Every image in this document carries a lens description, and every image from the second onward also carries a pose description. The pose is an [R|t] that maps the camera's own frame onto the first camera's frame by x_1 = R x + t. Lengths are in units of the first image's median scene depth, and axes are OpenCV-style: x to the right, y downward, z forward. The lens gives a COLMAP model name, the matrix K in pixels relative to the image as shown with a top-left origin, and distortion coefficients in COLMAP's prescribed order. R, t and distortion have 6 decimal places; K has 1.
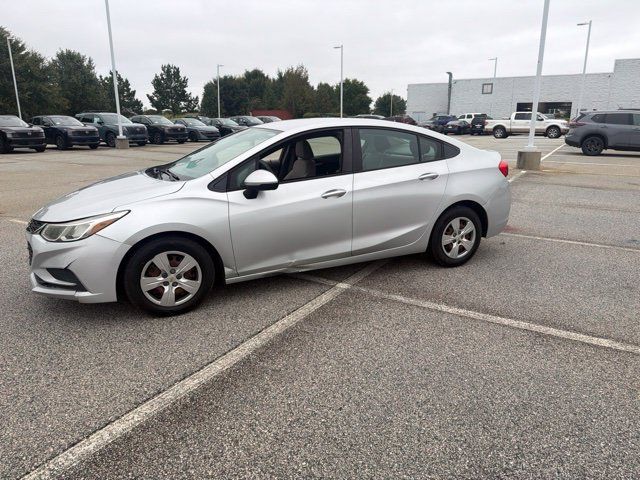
lens RADIAL K [[448.9, 0, 322.7], [0, 448.9, 238.2], [0, 0, 1]] dist [0.047285, -0.059403]
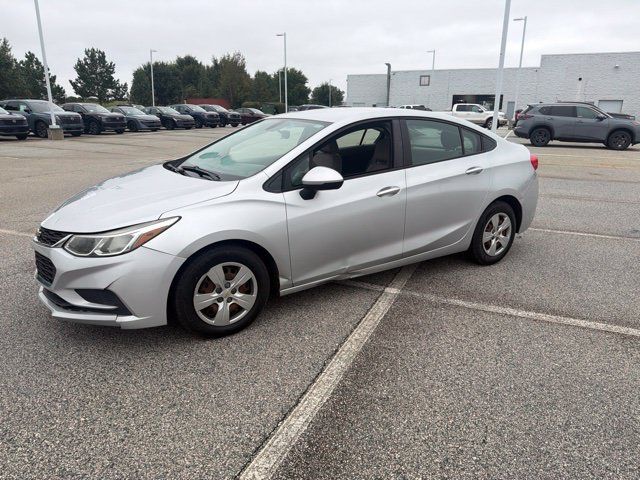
lens RADIAL K [[448.9, 0, 319.6], [0, 448.9, 240.0], [0, 0, 1]] dist [0.047285, -0.059403]
pose [[0.991154, -0.028713, 0.129574, -0.210009], [0.025592, 0.999342, 0.025688, -0.024827], [-0.130226, -0.022144, 0.991237, 0.098819]]
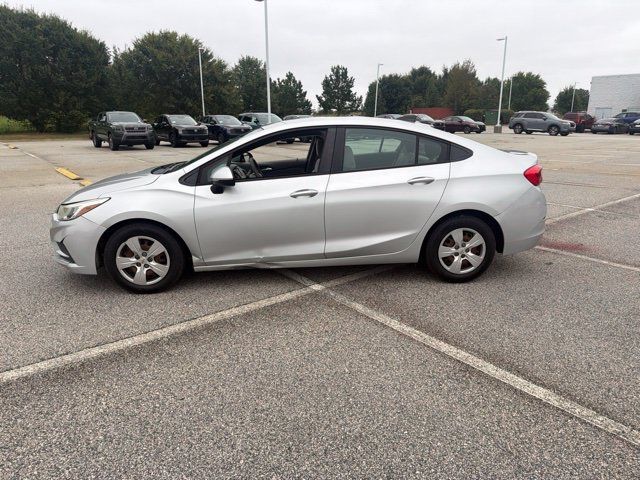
lens RADIAL K [[448.9, 0, 323.9], [0, 448.9, 241.0], [0, 0, 1]] dist [0.047285, -0.059403]
pose [[0.938313, 0.089216, -0.334081, 0.362607], [-0.086087, 0.995994, 0.024193, -0.019840], [0.334901, 0.006060, 0.942234, 0.071500]]
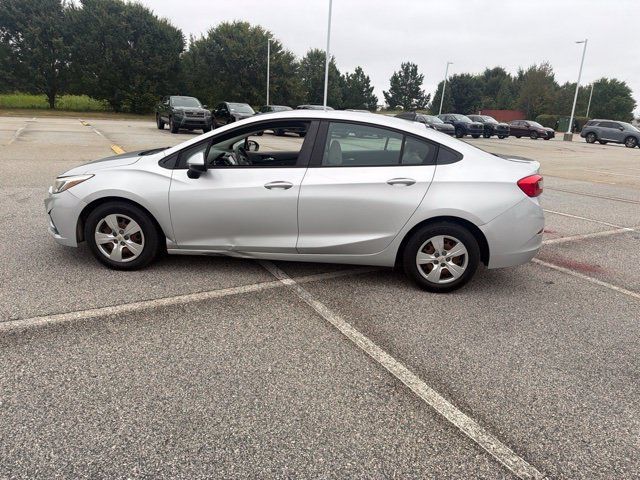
lens RADIAL K [[449.6, 0, 324.7], [0, 449.6, 233.3], [0, 0, 1]] dist [0.036602, -0.039899]
pose [[0.877812, 0.171269, -0.447341, 0.506266], [-0.173912, 0.984121, 0.035513, -0.043230], [0.446319, 0.046624, 0.893658, 0.157069]]
